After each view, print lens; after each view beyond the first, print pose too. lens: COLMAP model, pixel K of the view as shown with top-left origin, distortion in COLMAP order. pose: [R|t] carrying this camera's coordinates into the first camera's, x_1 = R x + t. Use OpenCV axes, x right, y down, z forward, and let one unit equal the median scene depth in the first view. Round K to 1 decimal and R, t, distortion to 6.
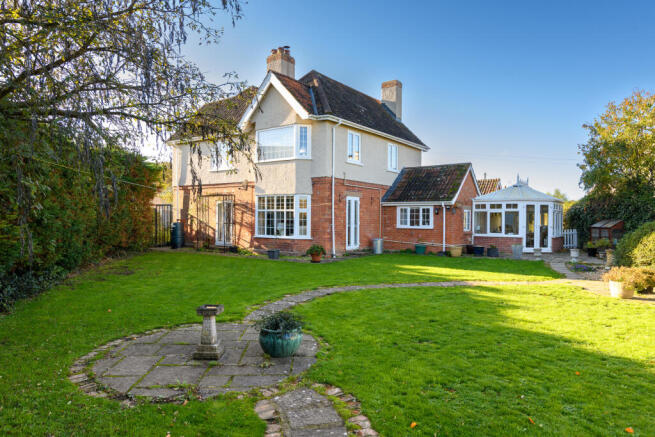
lens RADIAL K [[423.1, 0, 327.5], [0, 423.1, 218.5], [0, 0, 1]] dist [0.027060, -0.000744]
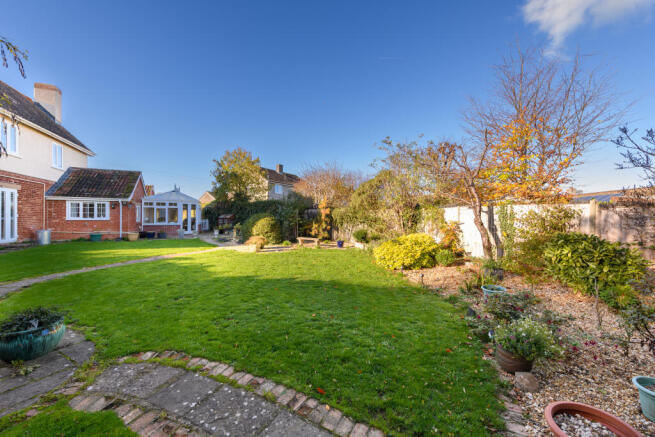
lens RADIAL K [[258.2, 0, 327.5], [0, 258.2, 218.5], [0, 0, 1]] dist [0.001513, 0.000020]
pose [[0.495550, -0.008362, 0.868539, -0.094742], [-0.004517, 0.999915, 0.012204, 0.007580], [-0.868568, -0.009971, 0.495470, 0.065621]]
